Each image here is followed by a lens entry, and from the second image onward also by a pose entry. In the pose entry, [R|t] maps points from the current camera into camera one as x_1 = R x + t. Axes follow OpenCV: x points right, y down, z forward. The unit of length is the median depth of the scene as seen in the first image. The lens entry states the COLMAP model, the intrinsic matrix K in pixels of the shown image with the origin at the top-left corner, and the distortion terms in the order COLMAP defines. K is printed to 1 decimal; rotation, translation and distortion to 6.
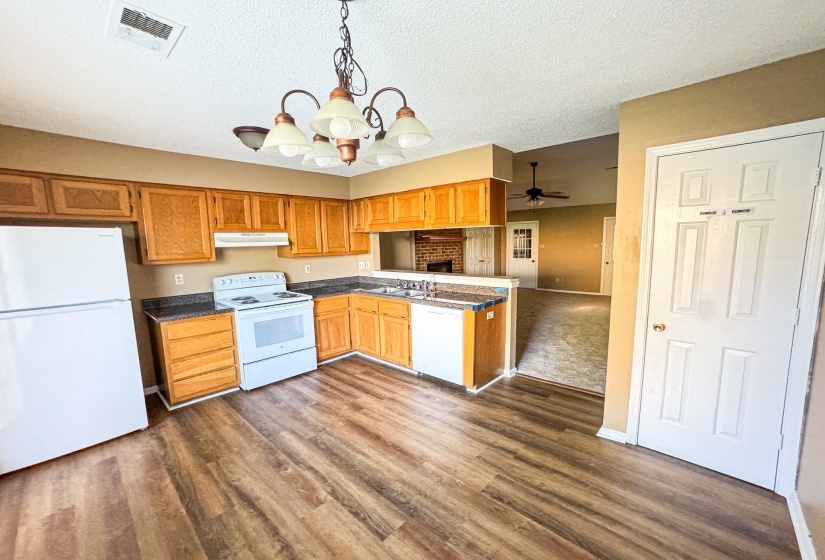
lens RADIAL K [[352.1, 0, 415.5], [0, 352.1, 274.3], [0, 0, 1]] dist [-0.002344, 0.000087]
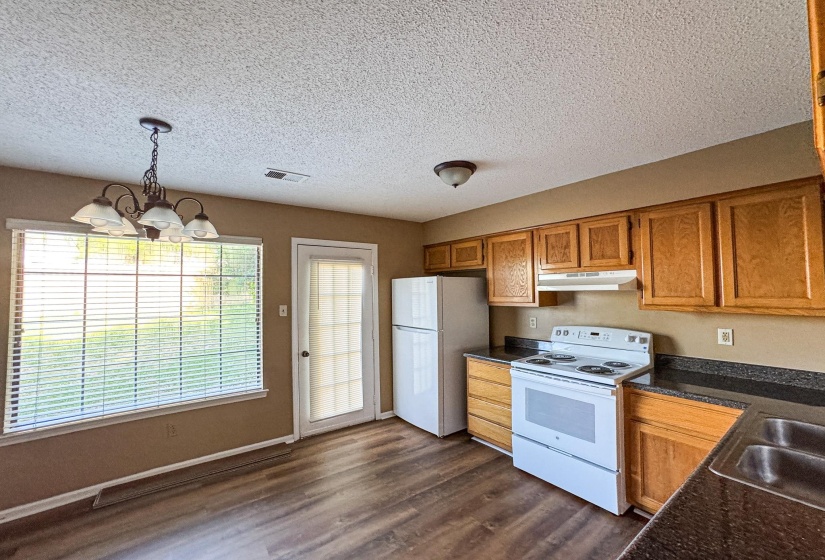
lens RADIAL K [[352.1, 0, 415.5], [0, 352.1, 274.3], [0, 0, 1]] dist [-0.002344, 0.000087]
pose [[-0.184978, -0.023931, -0.982451, 0.345026], [-0.077674, 0.996932, -0.009659, -0.081385], [0.979668, 0.074525, -0.186269, 0.810950]]
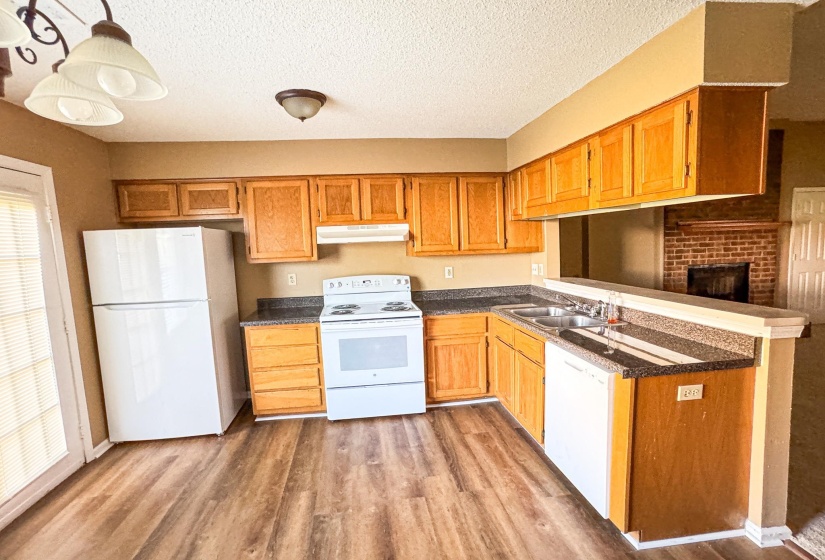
lens RADIAL K [[429.5, 0, 412.5], [0, 429.5, 280.0], [0, 0, 1]] dist [-0.119982, 0.113740]
pose [[0.773500, 0.051340, -0.631714, 0.249397], [-0.039698, 0.998681, 0.032555, -0.031062], [0.632552, -0.000103, 0.774518, 0.327868]]
